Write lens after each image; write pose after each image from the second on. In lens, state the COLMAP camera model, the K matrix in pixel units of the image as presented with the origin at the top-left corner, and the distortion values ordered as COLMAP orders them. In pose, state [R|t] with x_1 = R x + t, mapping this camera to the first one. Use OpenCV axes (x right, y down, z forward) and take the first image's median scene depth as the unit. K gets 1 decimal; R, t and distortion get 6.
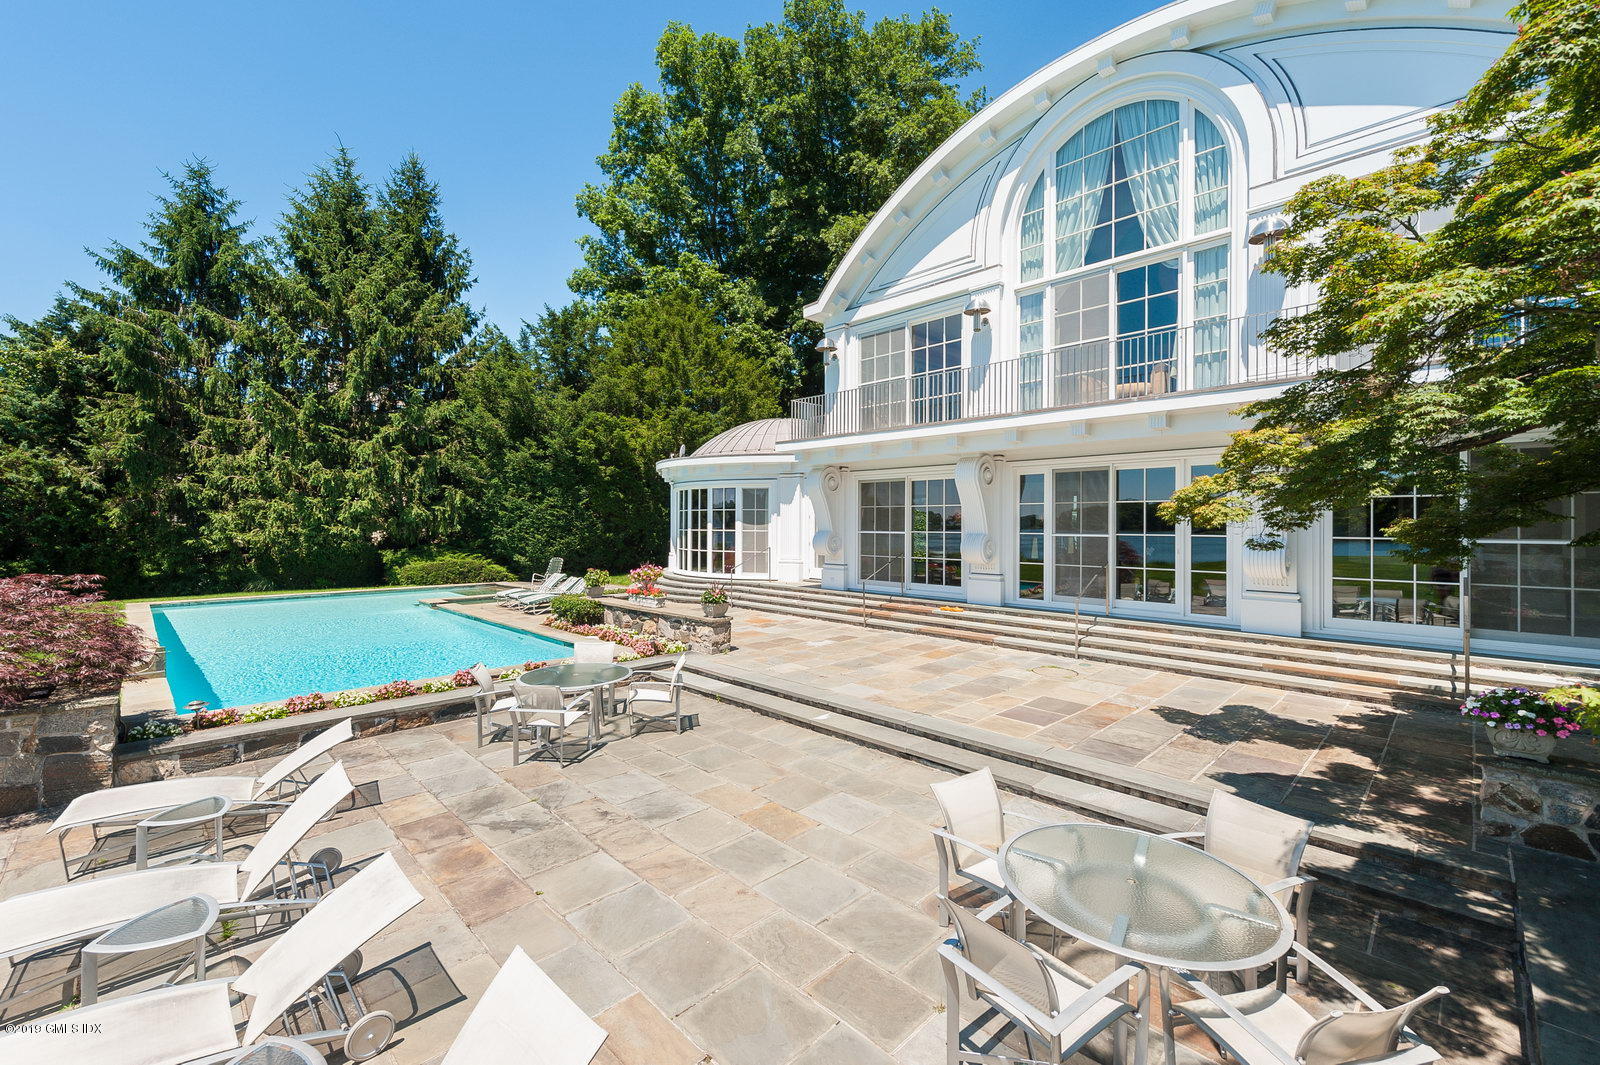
lens RADIAL K [[657.8, 0, 794.0], [0, 657.8, 523.5], [0, 0, 1]] dist [0.000735, -0.000083]
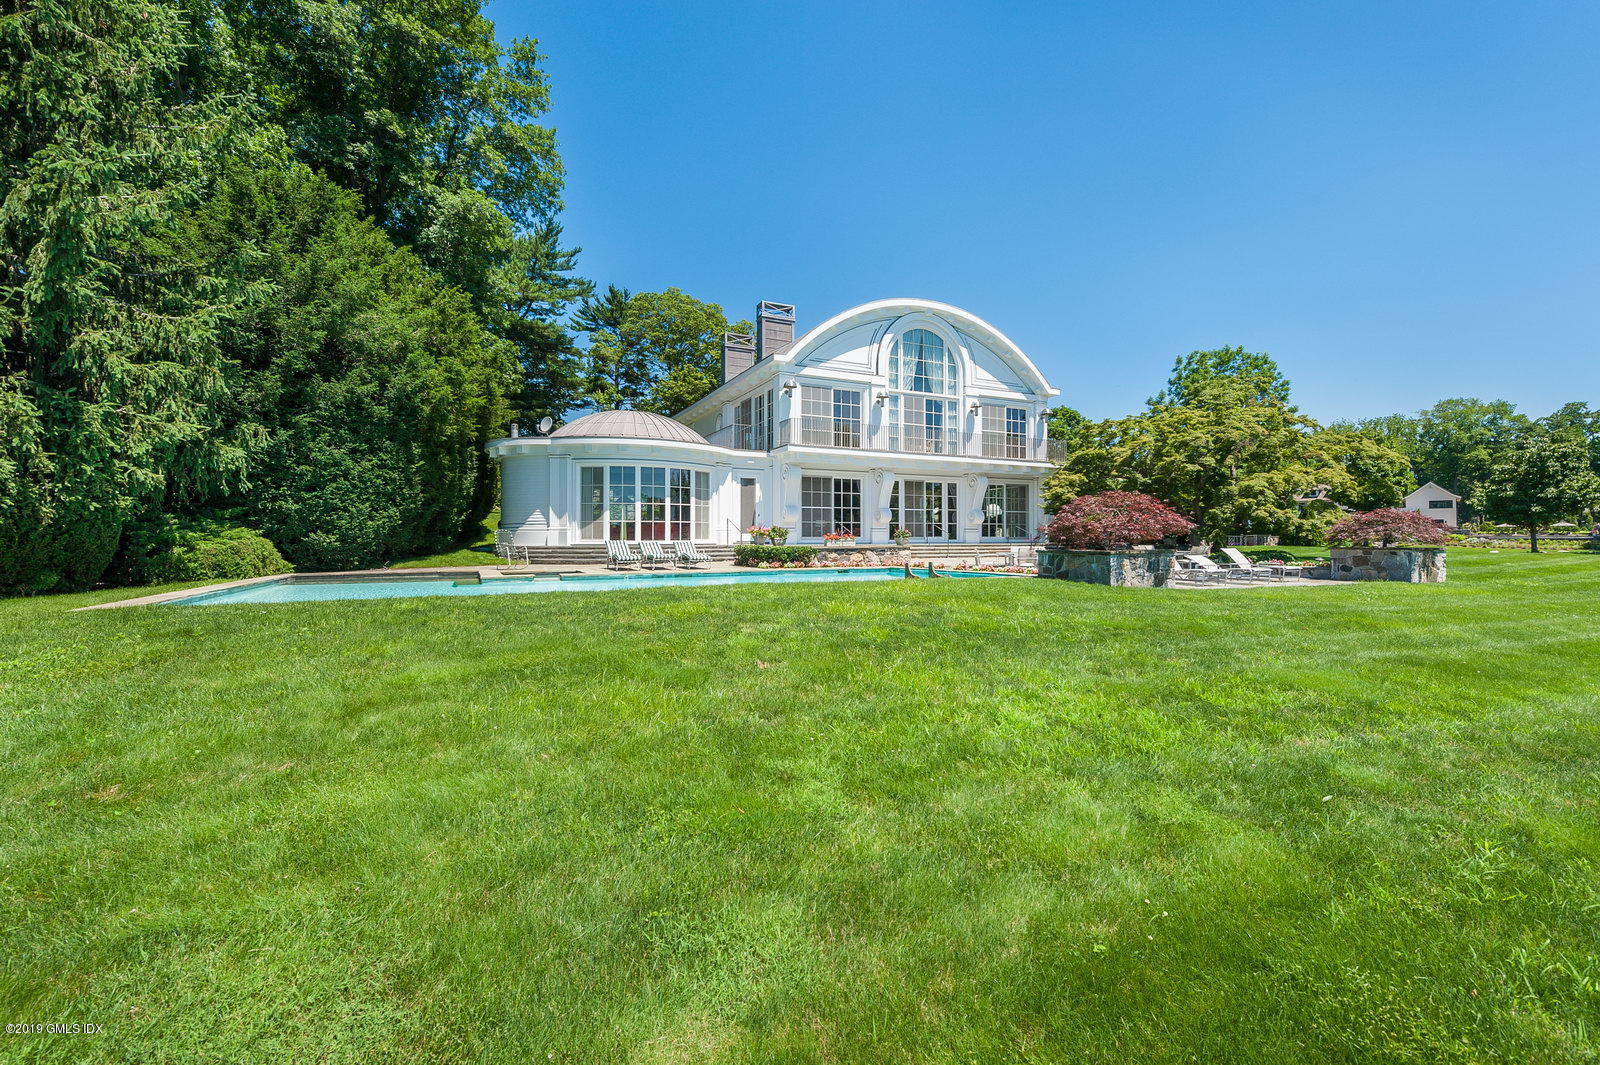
lens RADIAL K [[678.1, 0, 800.0], [0, 678.1, 532.5], [0, 0, 1]] dist [0.000892, -0.000014]
pose [[0.318168, 0.006116, 0.948015, -1.054959], [0.003225, 0.999966, -0.007534, 0.062760], [-0.948029, 0.005455, 0.318138, 0.350876]]
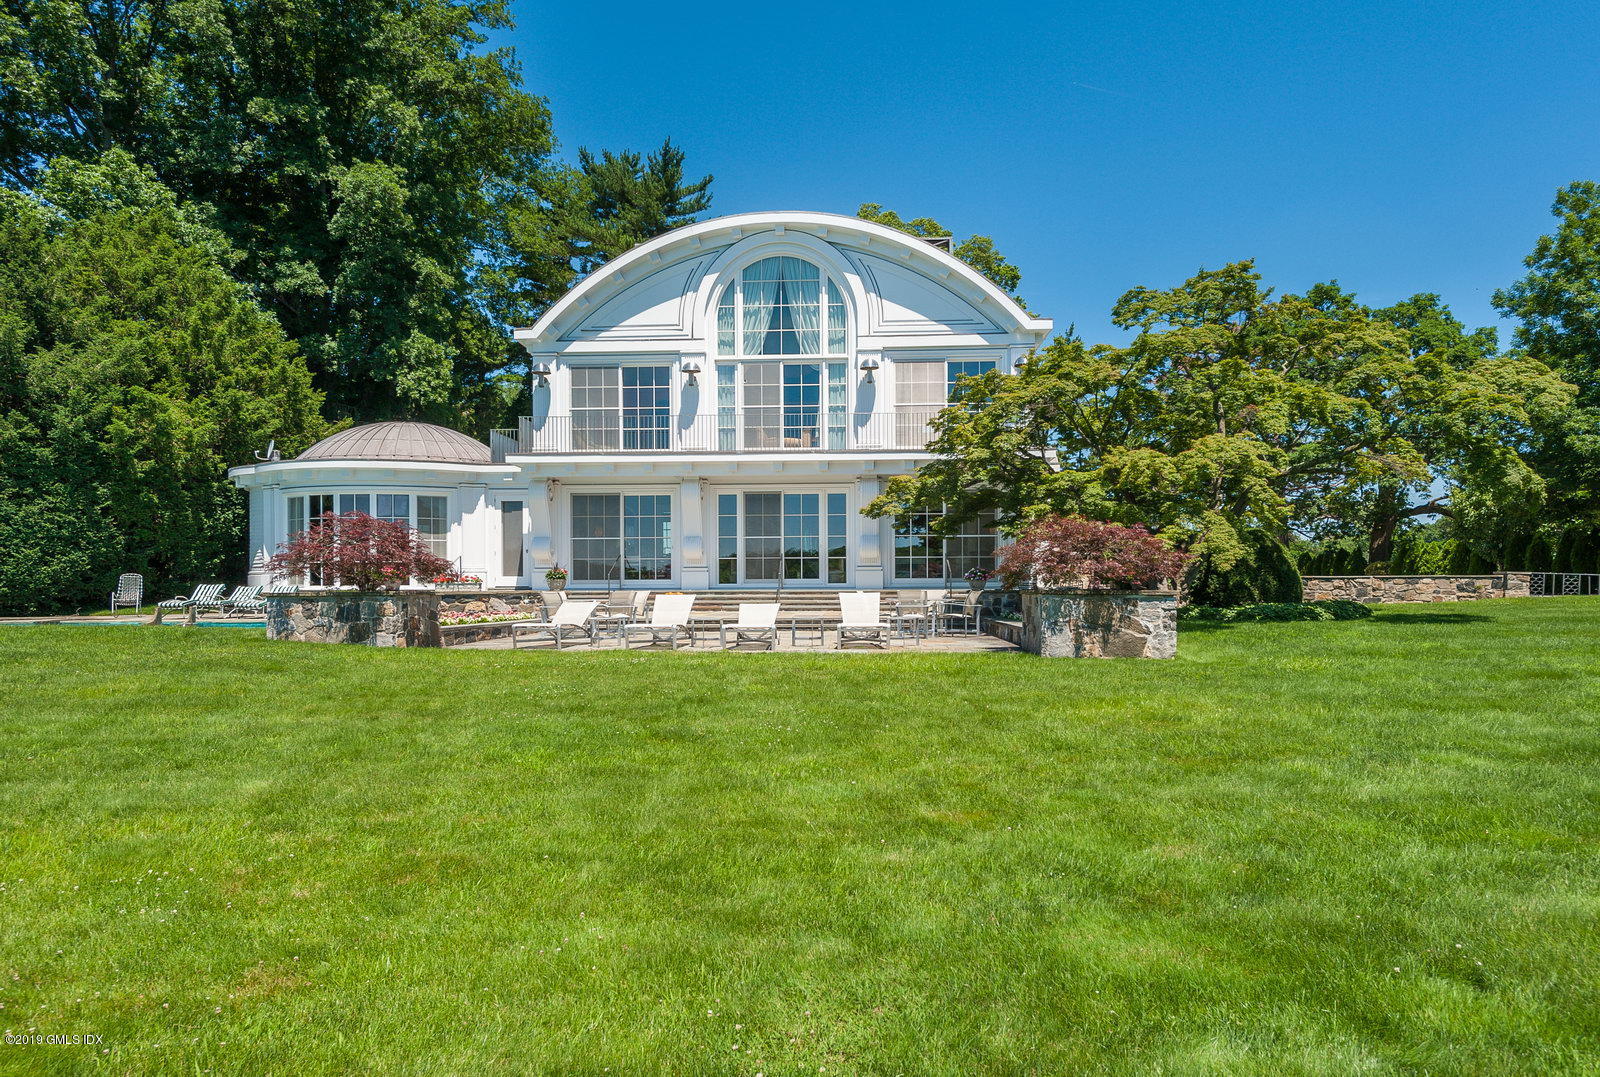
lens RADIAL K [[1062.8, 0, 811.1], [0, 1062.8, 607.4], [0, 0, 1]] dist [0.001215, -0.002293]
pose [[0.731678, -0.017093, 0.681436, -0.620376], [0.007955, 0.999832, 0.016538, 0.076466], [-0.681604, -0.006679, 0.731691, -0.458023]]
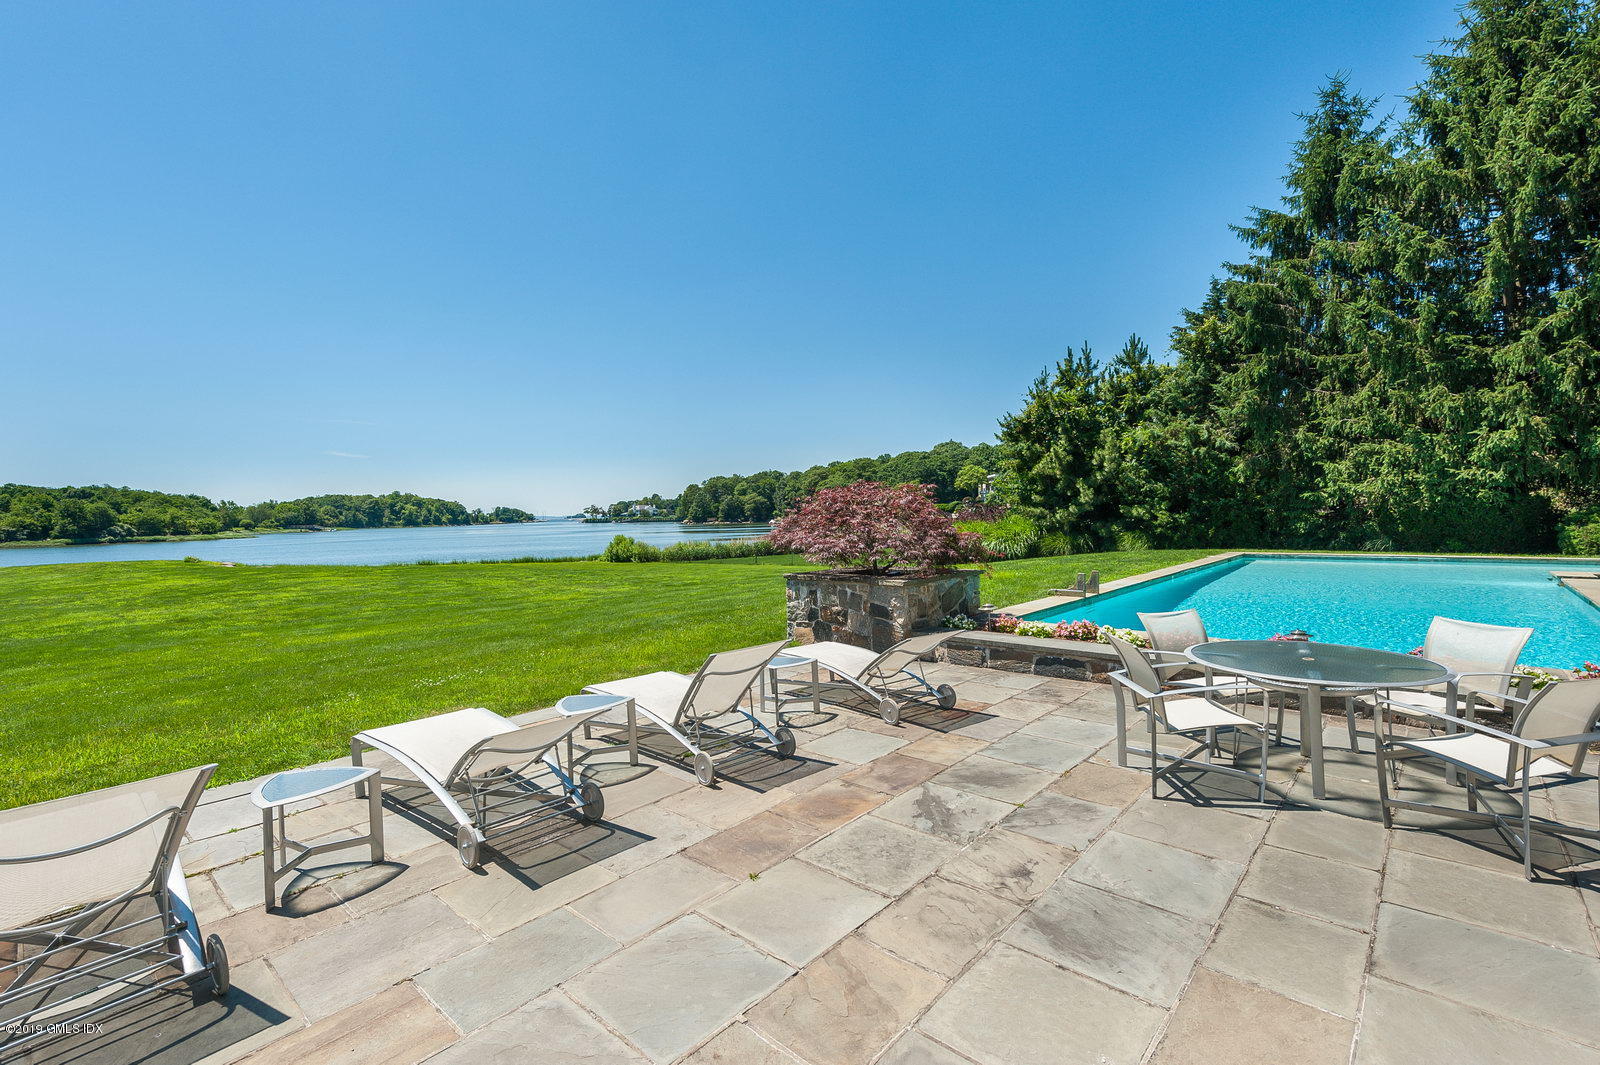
lens RADIAL K [[715.1, 0, 800.0], [0, 715.1, 532.5], [0, 0, 1]] dist [0.005918, -0.000504]
pose [[0.055579, 0.021763, -0.998217, 0.070140], [0.022704, 0.999476, 0.023055, 0.040418], [0.998196, -0.023945, 0.055056, 0.211010]]
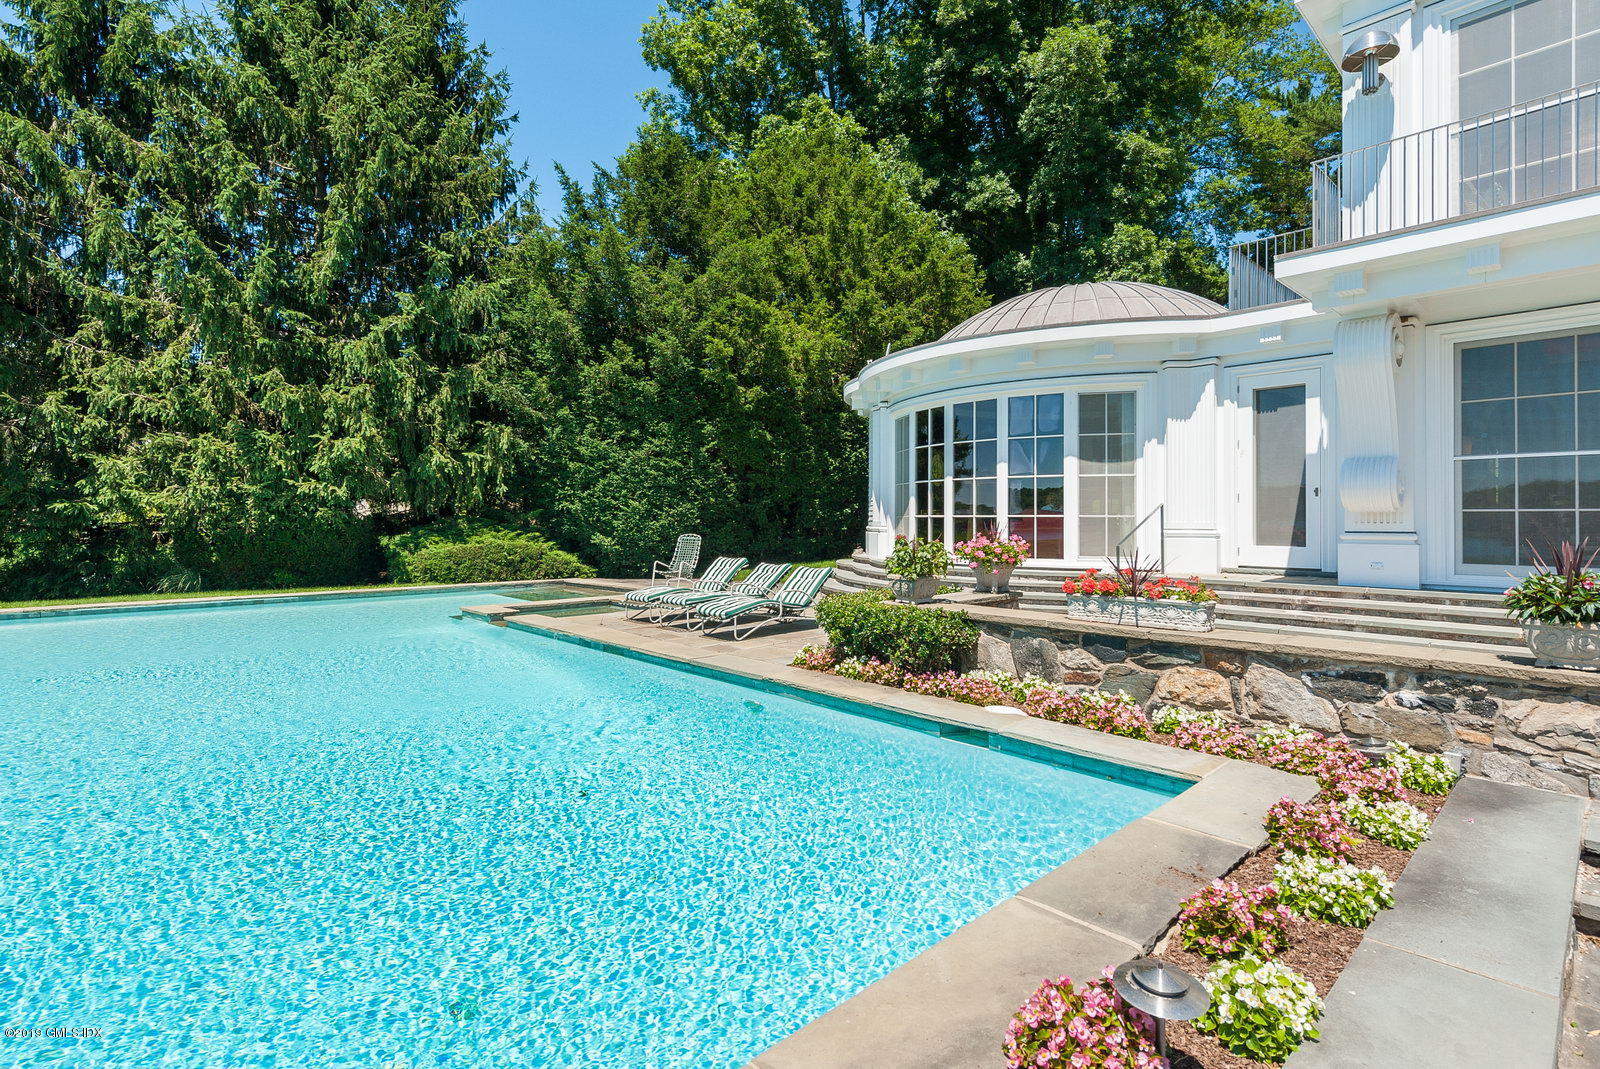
lens RADIAL K [[767.6, 0, 801.3], [0, 767.6, 516.4], [0, 0, 1]] dist [0.003459, -0.000683]
pose [[0.999561, -0.000899, -0.029612, -0.241056], [0.000761, 0.999989, -0.004680, 0.039406], [0.029615, 0.004655, 0.999551, 0.336285]]
